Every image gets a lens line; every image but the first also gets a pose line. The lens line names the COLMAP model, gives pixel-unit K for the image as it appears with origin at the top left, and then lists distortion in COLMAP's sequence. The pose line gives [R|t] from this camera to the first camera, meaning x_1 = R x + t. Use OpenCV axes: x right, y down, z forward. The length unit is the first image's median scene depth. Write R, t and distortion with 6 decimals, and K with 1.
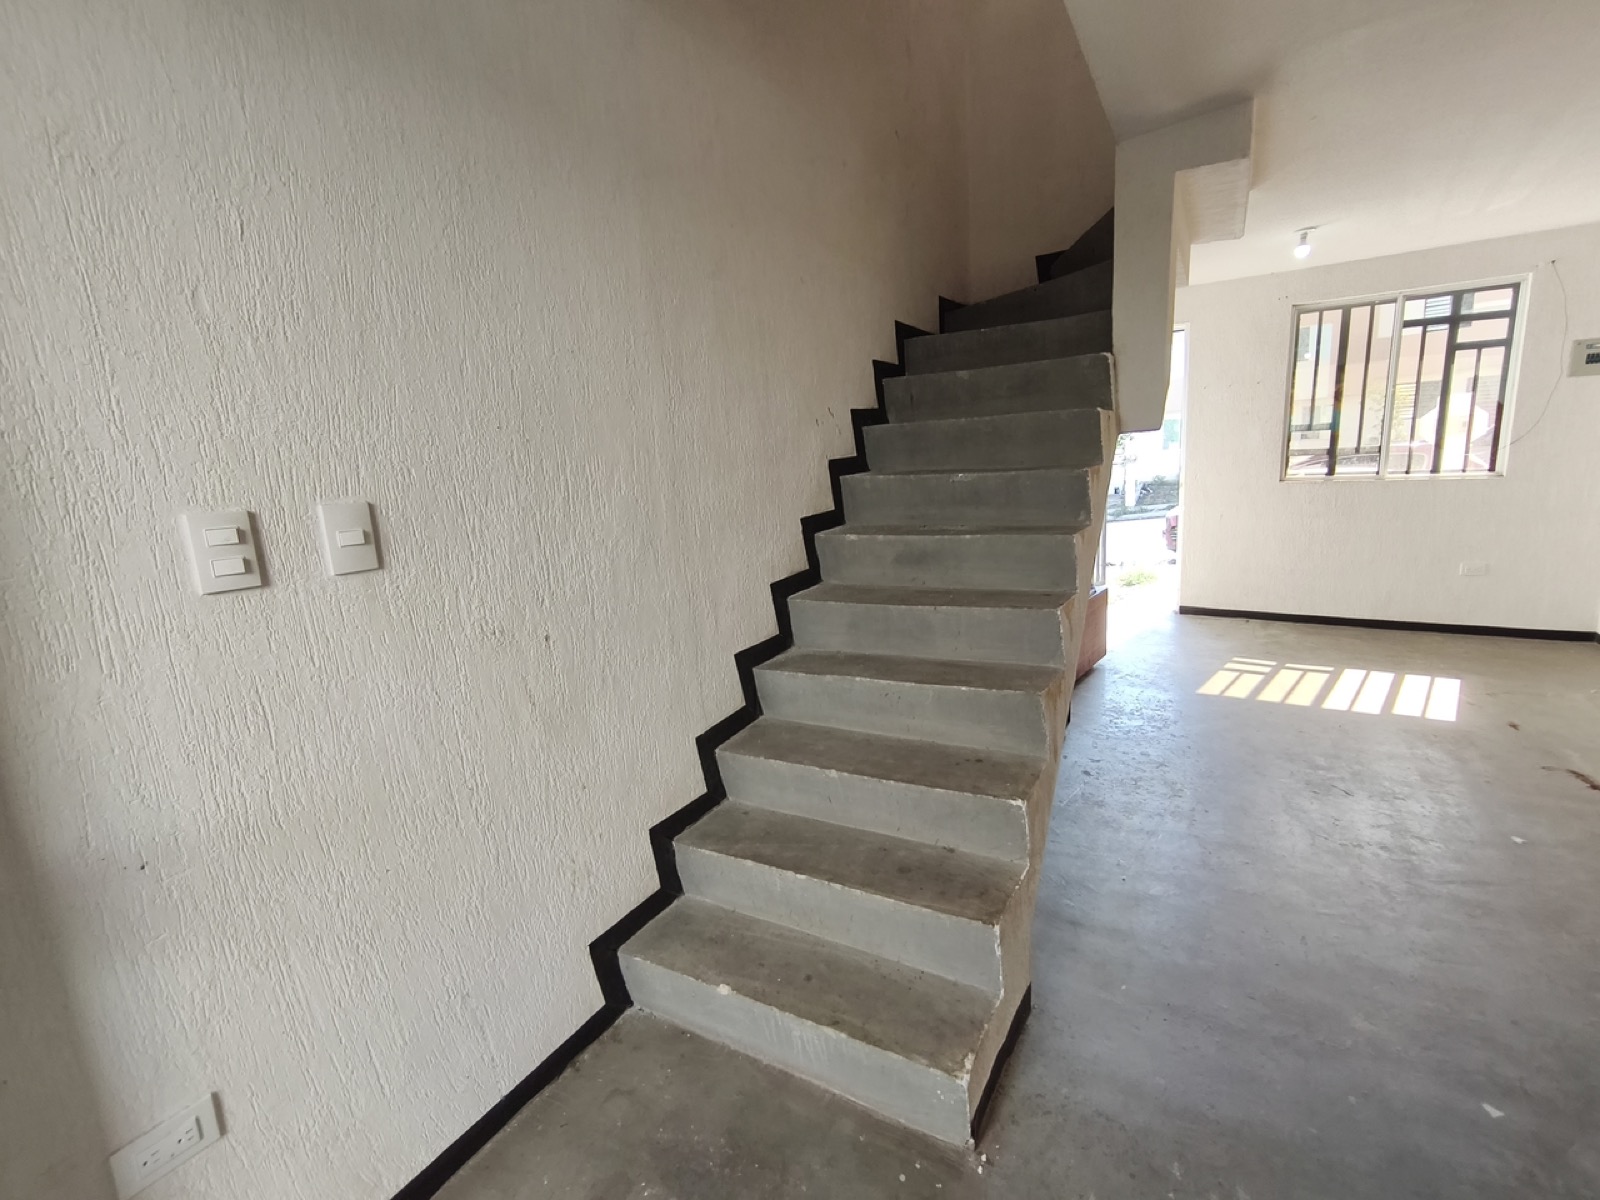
lens RADIAL K [[709.3, 0, 804.8], [0, 709.3, 596.4], [0, 0, 1]] dist [0.013308, -0.000282]
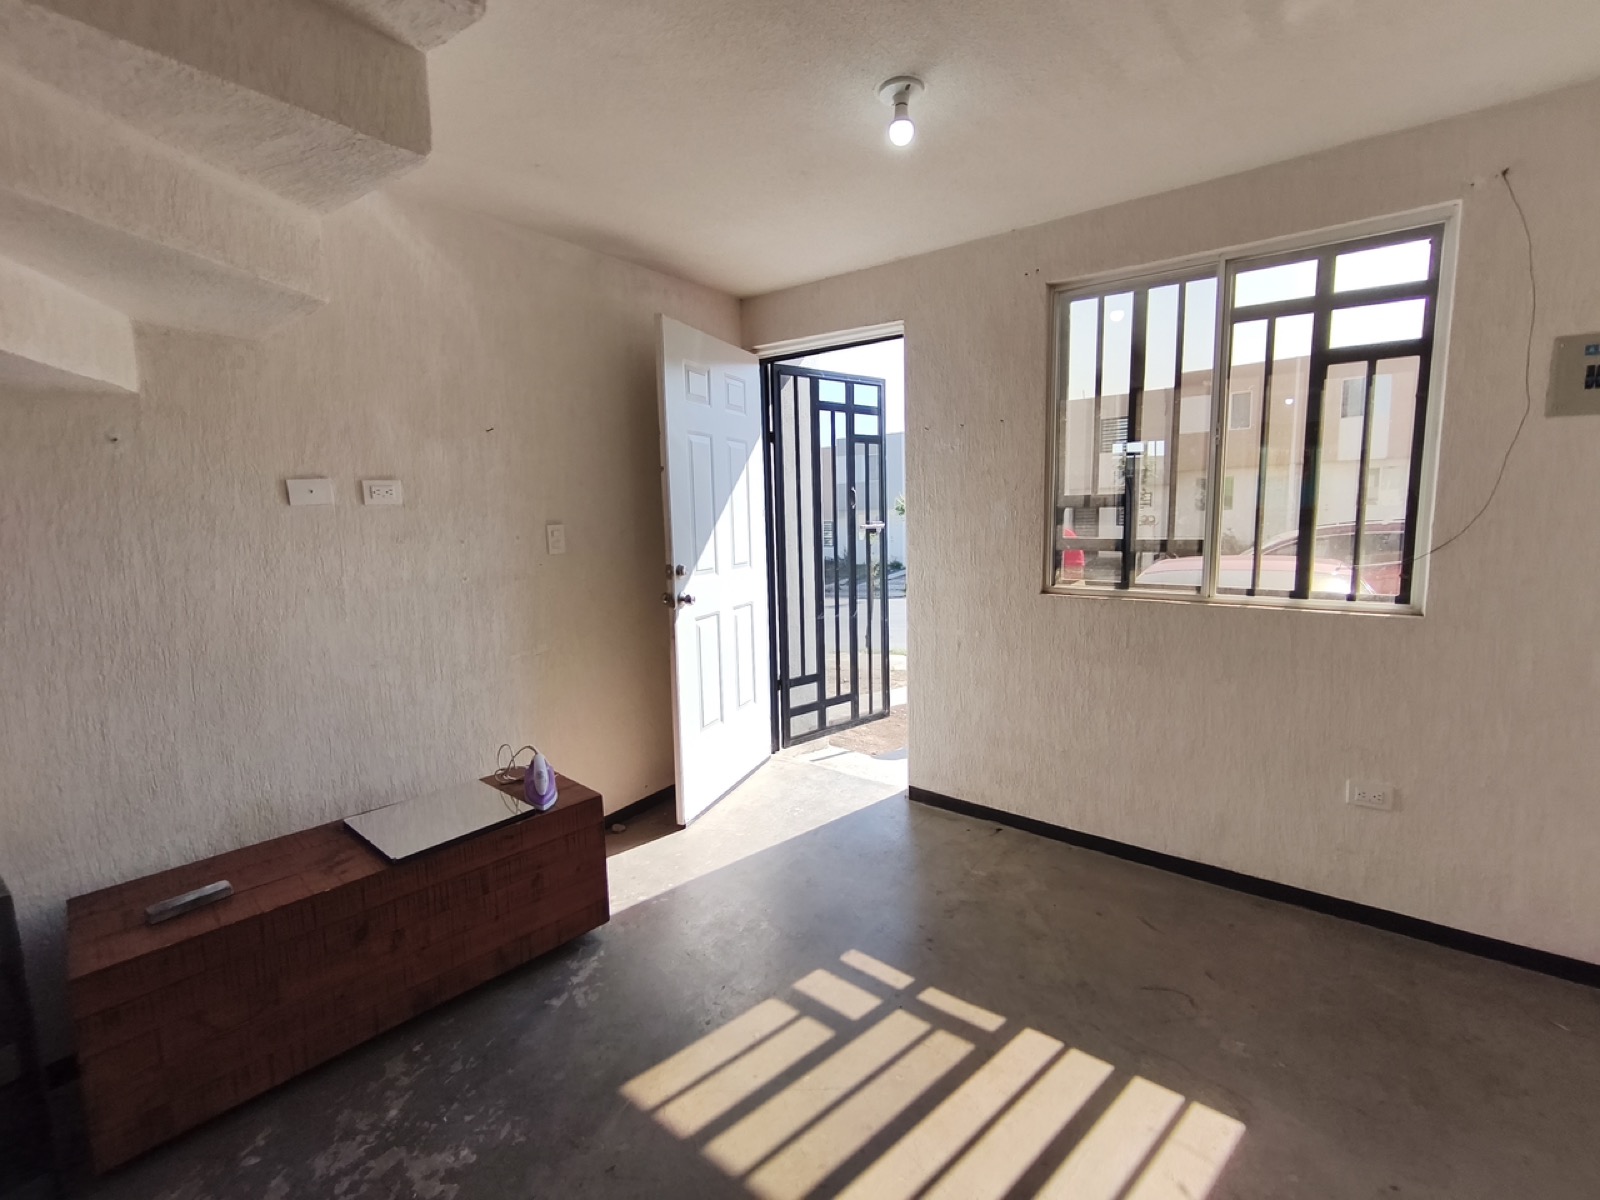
lens RADIAL K [[709.3, 0, 795.8], [0, 709.3, 601.0], [0, 0, 1]] dist [0.013308, -0.000282]
pose [[0.994818, 0.045058, -0.091143, 0.587105], [-0.050254, 0.997190, -0.055549, -0.127895], [0.088384, 0.059842, 0.994287, 0.472569]]
